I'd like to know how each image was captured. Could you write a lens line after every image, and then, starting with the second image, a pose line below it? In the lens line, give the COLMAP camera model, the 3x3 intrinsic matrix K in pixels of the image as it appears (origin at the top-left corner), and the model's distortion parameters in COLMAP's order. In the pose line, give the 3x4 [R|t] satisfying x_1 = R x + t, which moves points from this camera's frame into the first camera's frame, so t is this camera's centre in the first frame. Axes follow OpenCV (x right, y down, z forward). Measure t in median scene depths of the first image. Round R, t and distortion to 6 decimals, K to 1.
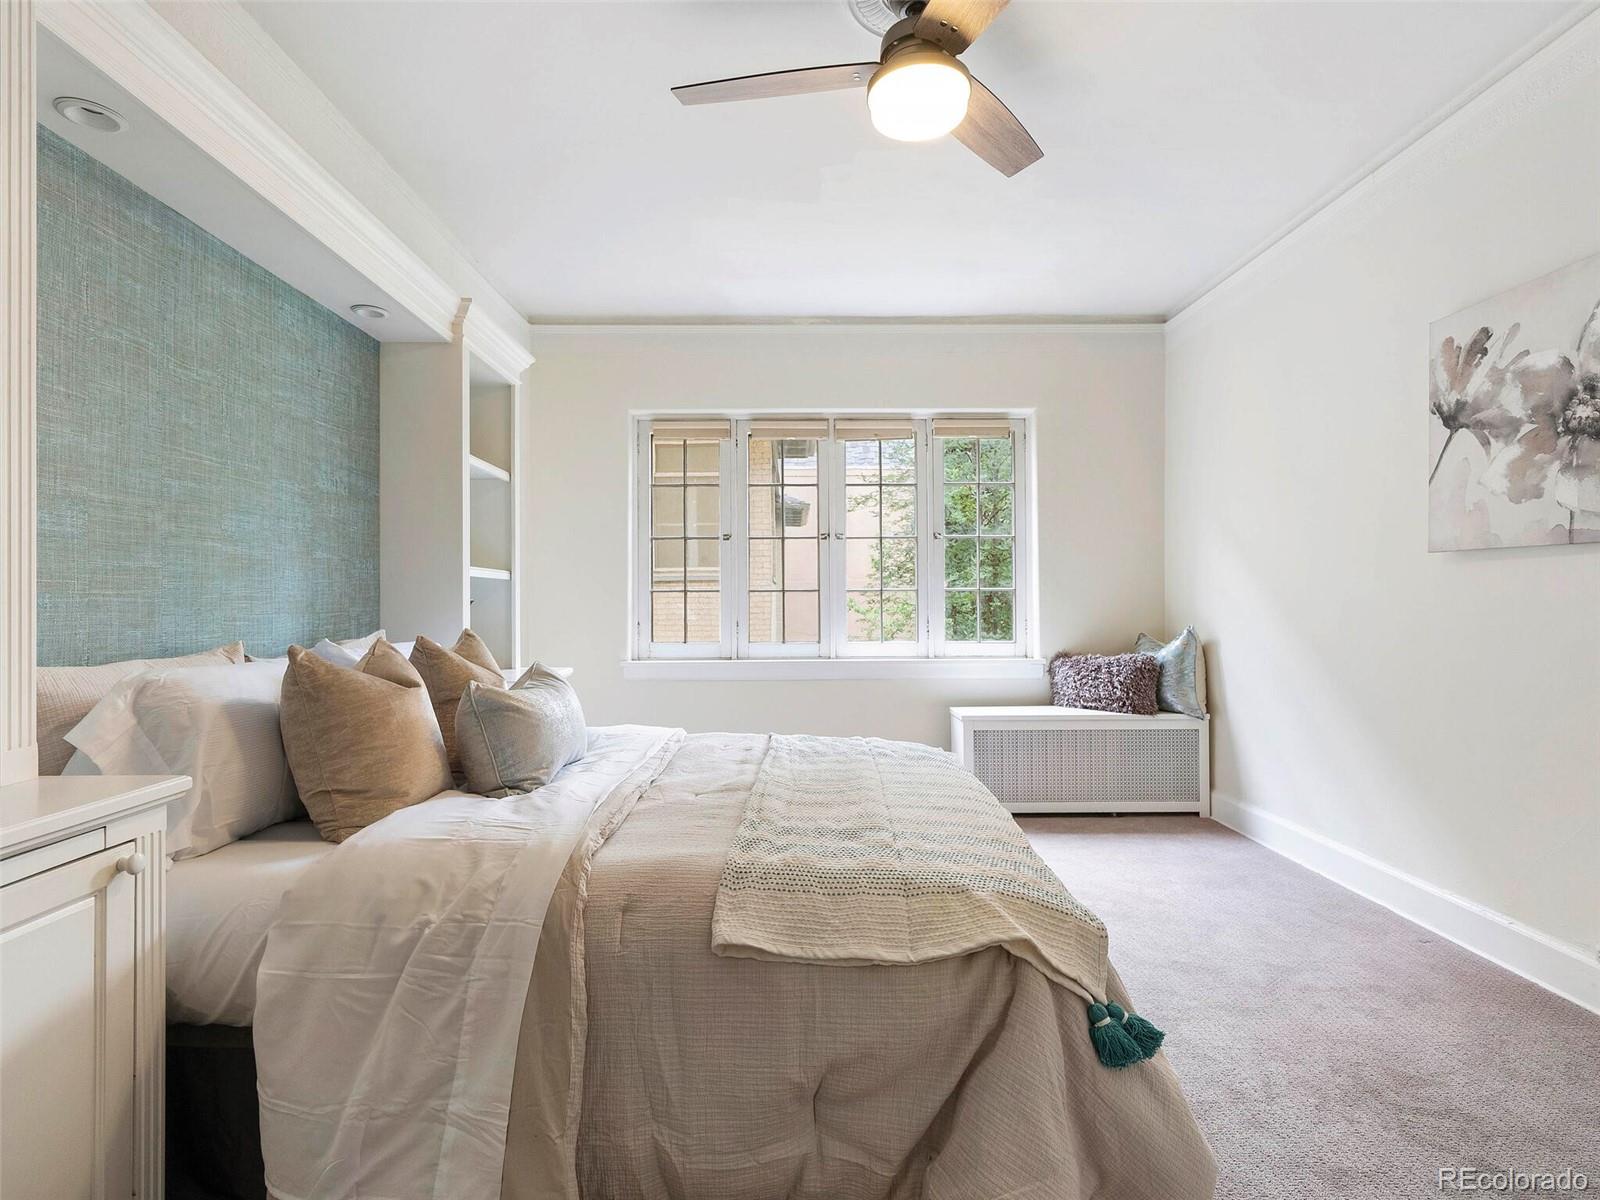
lens RADIAL K [[800.3, 0, 805.5], [0, 800.3, 592.0], [0, 0, 1]] dist [0.001189, -0.000463]
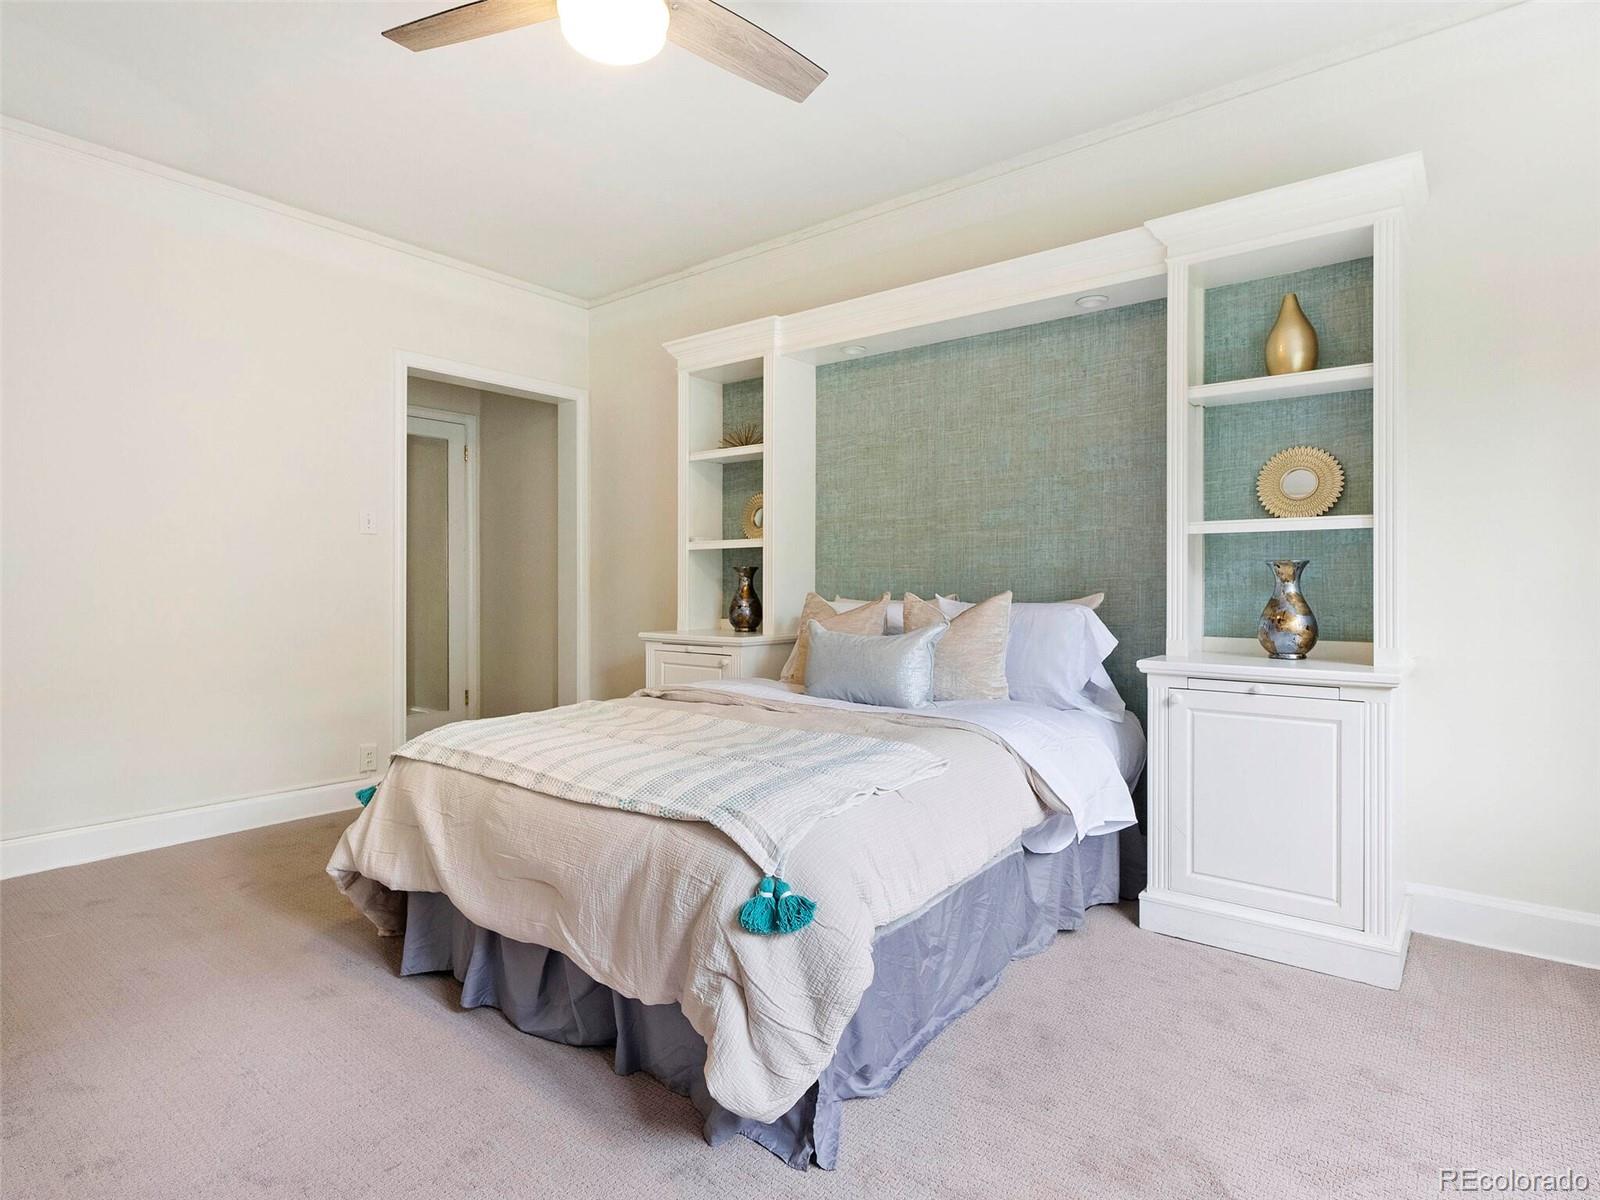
lens RADIAL K [[852.0, 0, 764.7], [0, 852.0, 586.2], [0, 0, 1]] dist [-0.001072, 0.001232]
pose [[-0.658264, 0.013669, -0.752663, 0.404437], [0.018779, 0.999822, 0.001734, 0.017860], [0.752553, -0.012993, -0.658403, 0.913133]]
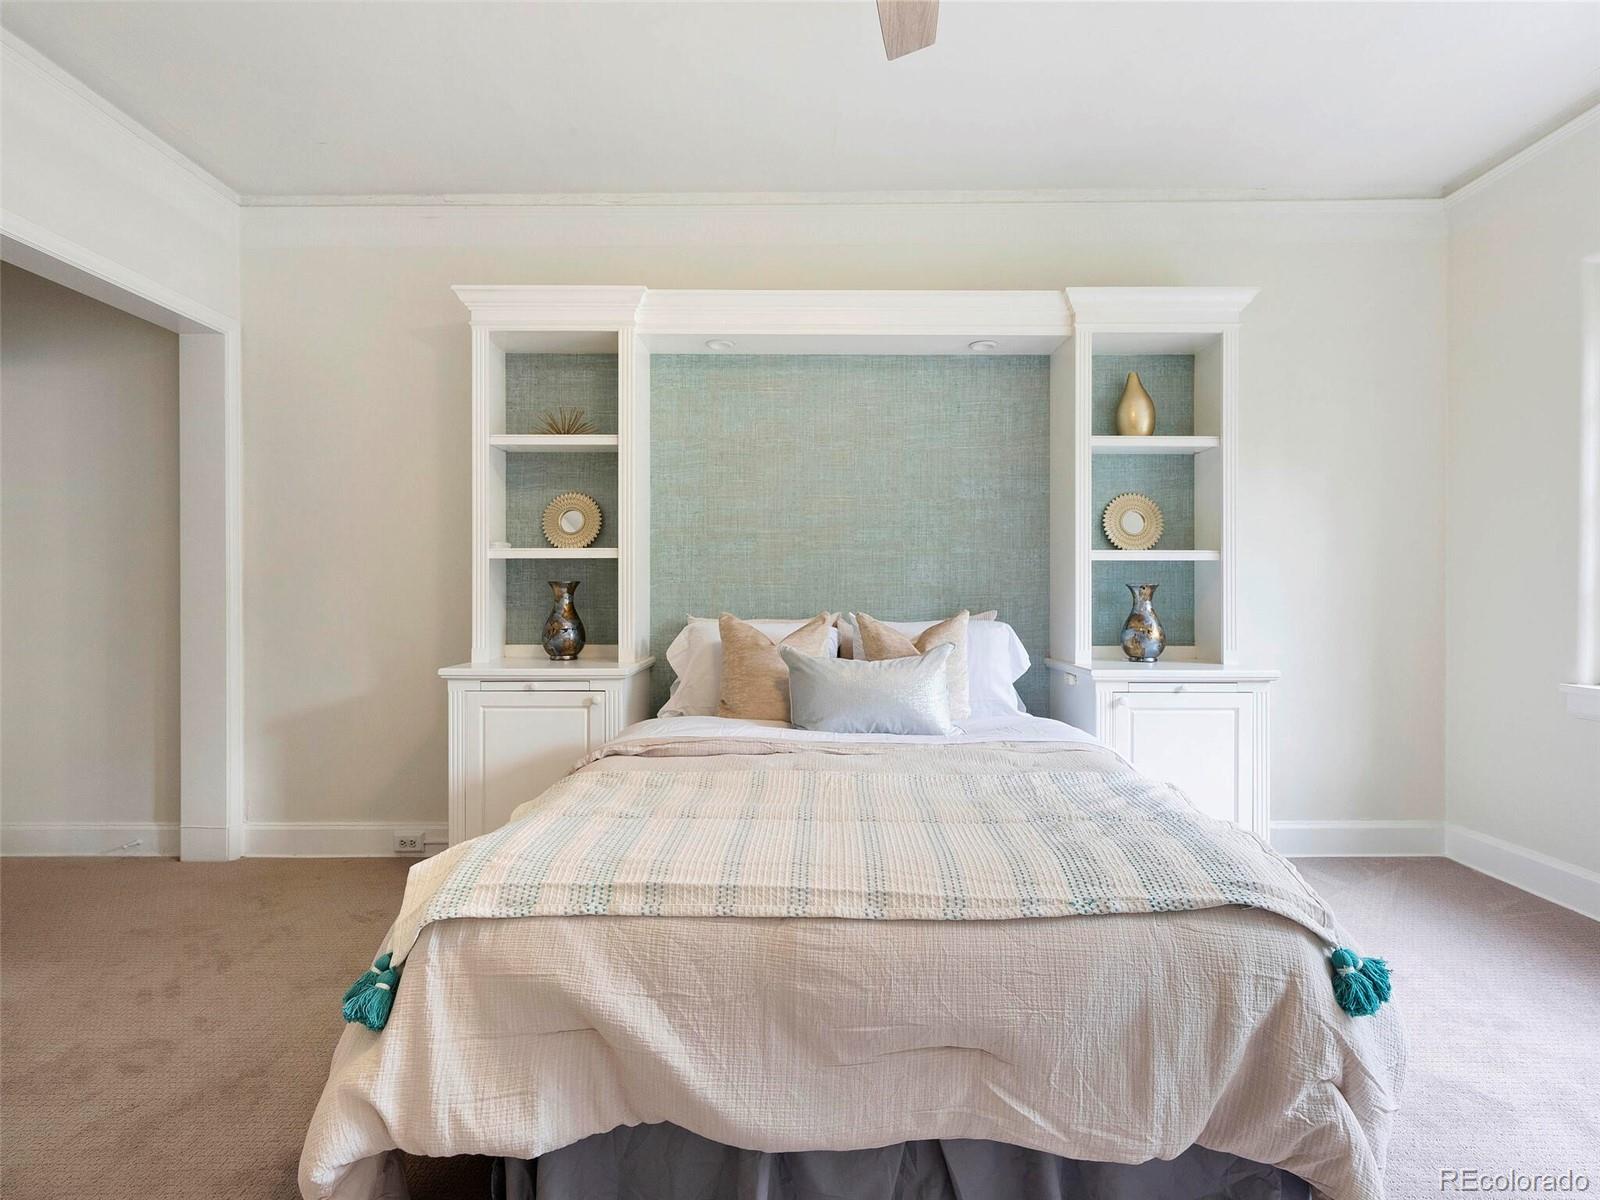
lens RADIAL K [[800.3, 0, 789.2], [0, 800.3, 595.1], [0, 0, 1]] dist [0.001189, -0.000463]
pose [[-0.028318, 0.008700, -0.999561, 0.430111], [0.014938, 0.999854, 0.008280, 0.006660], [0.999487, -0.014697, -0.028444, 0.473122]]
